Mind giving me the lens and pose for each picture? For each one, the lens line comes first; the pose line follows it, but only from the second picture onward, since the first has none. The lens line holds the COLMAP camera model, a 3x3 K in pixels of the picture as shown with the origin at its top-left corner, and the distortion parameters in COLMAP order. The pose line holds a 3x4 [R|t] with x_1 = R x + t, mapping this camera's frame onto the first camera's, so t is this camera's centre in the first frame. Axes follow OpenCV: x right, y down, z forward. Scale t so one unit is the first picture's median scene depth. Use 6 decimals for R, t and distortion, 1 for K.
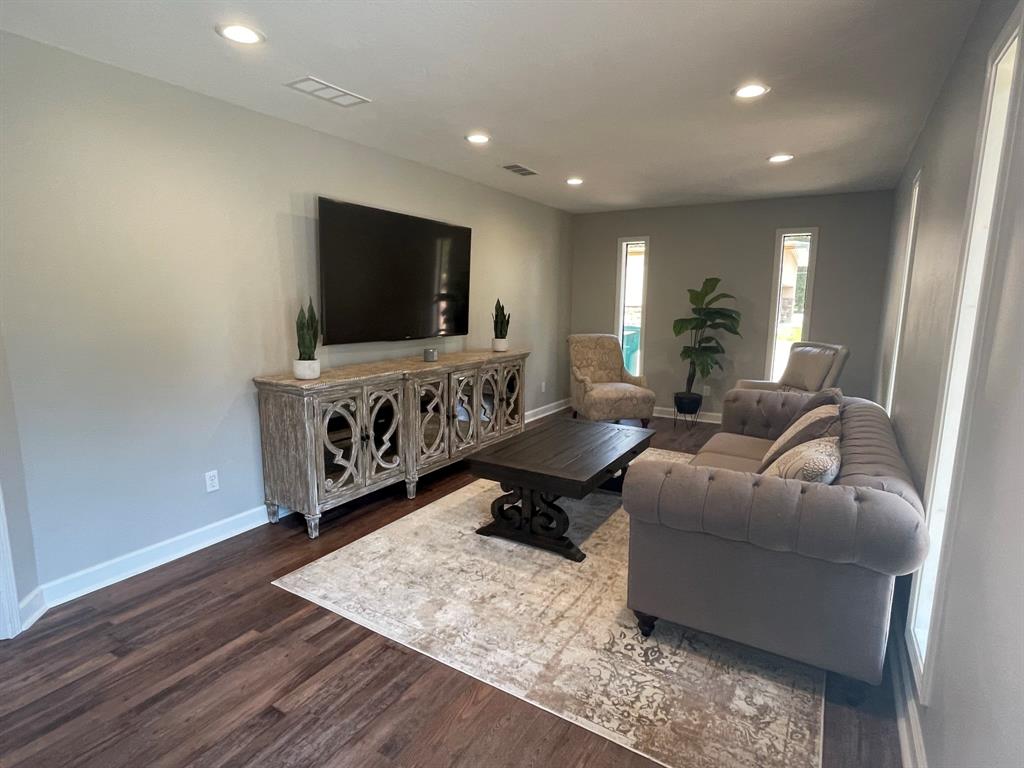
lens RADIAL K [[539.2, 0, 508.6], [0, 539.2, 388.2], [0, 0, 1]] dist [-0.004440, 0.004851]
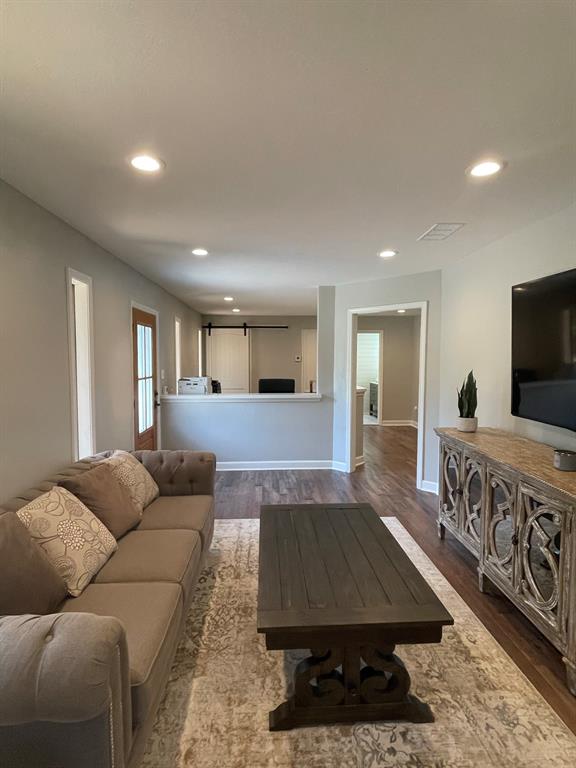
lens RADIAL K [[404.4, 0, 286.0], [0, 404.4, 380.2], [0, 0, 1]] dist [-0.004440, 0.004851]
pose [[-0.827474, 0.023070, -0.561029, 0.637915], [-0.101449, 0.976570, 0.189787, -0.327133], [0.552263, 0.213960, -0.805746, 1.750439]]
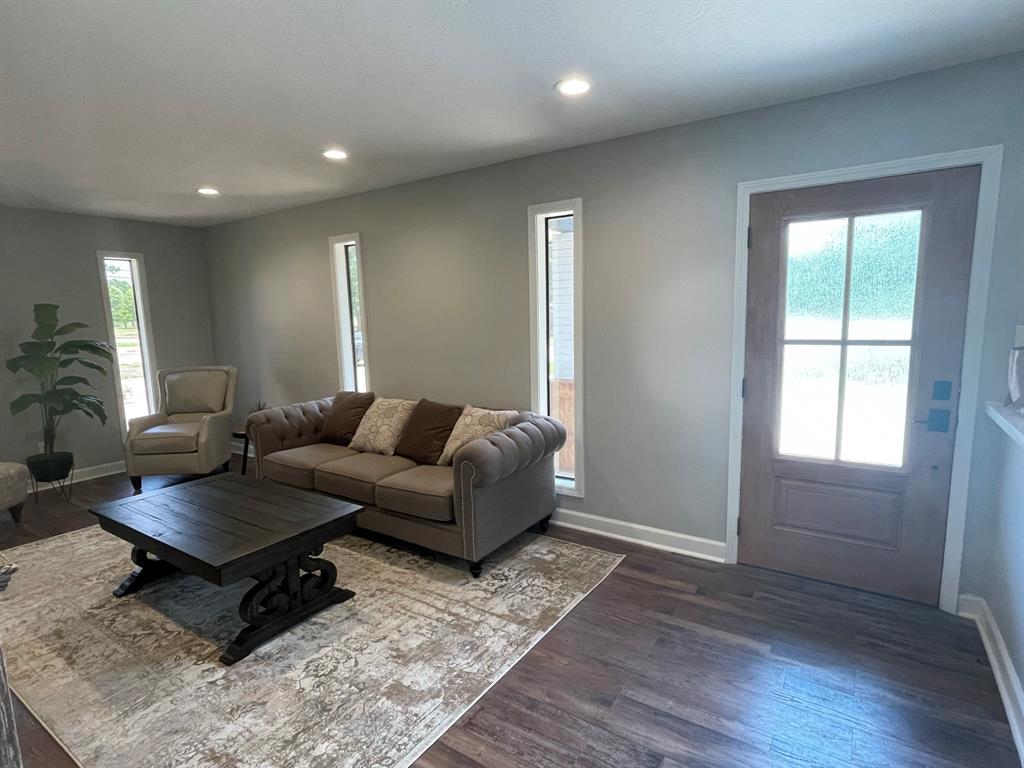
lens RADIAL K [[539.2, 0, 513.4], [0, 539.2, 385.3], [0, 0, 1]] dist [-0.004440, 0.004851]
pose [[0.041169, -0.145371, 0.988520, -0.795701], [0.192155, 0.972042, 0.134945, -0.128618], [-0.980501, 0.184393, 0.067952, 0.601783]]
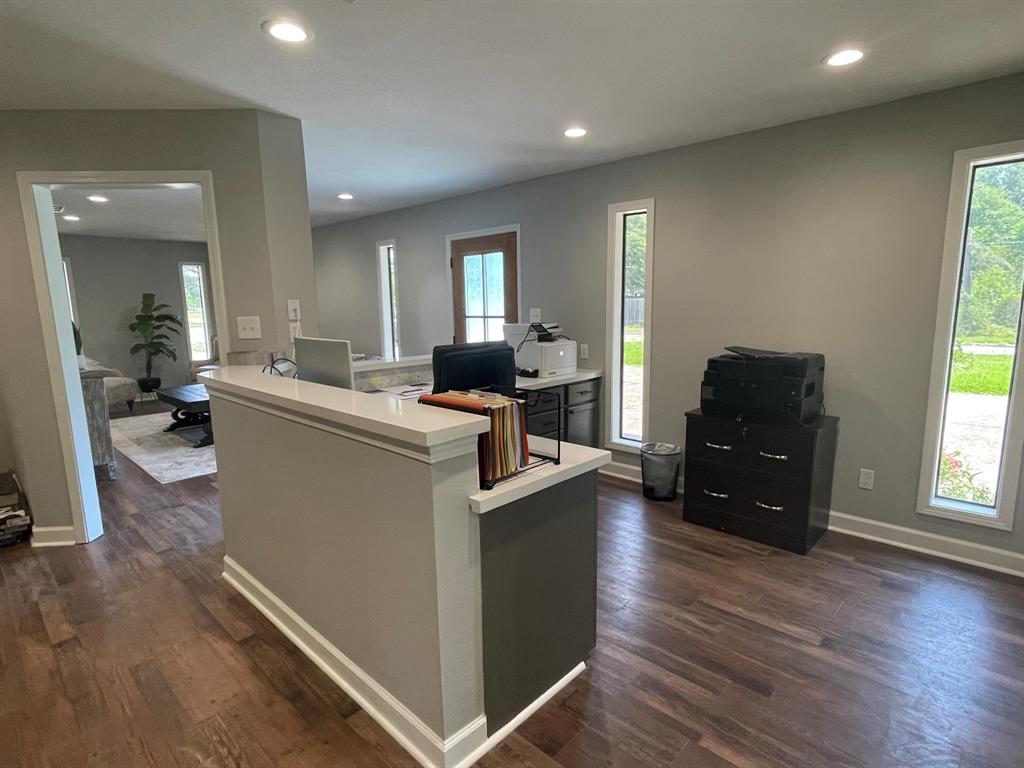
lens RADIAL K [[539.2, 0, 511.3], [0, 539.2, 390.7], [0, 0, 1]] dist [-0.004440, 0.004851]
pose [[0.213386, -0.165417, 0.962862, -1.659152], [0.177999, 0.975648, 0.128166, 0.063865], [-0.960616, 0.144040, 0.237633, -0.422665]]
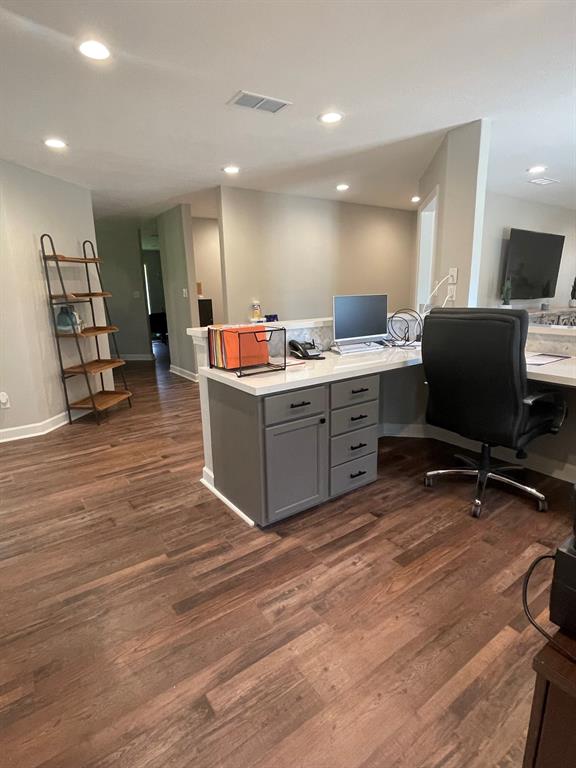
lens RADIAL K [[404.4, 0, 285.0], [0, 404.4, 381.2], [0, 0, 1]] dist [-0.004440, 0.004851]
pose [[0.915904, 0.064986, -0.396101, -0.594578], [-0.039911, 0.996661, 0.071231, 0.199985], [0.399408, -0.049432, 0.915440, -1.008893]]
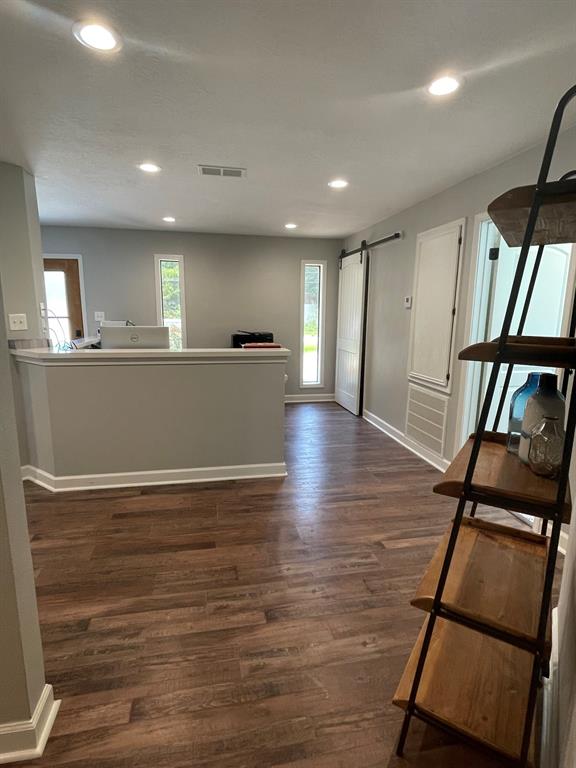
lens RADIAL K [[404.4, 0, 292.0], [0, 404.4, 383.7], [0, 0, 1]] dist [-0.004440, 0.004851]
pose [[-0.689762, -0.142914, 0.709791, -2.055470], [0.104882, 0.950264, 0.293255, -0.104971], [-0.716399, 0.276721, -0.640467, 0.569838]]
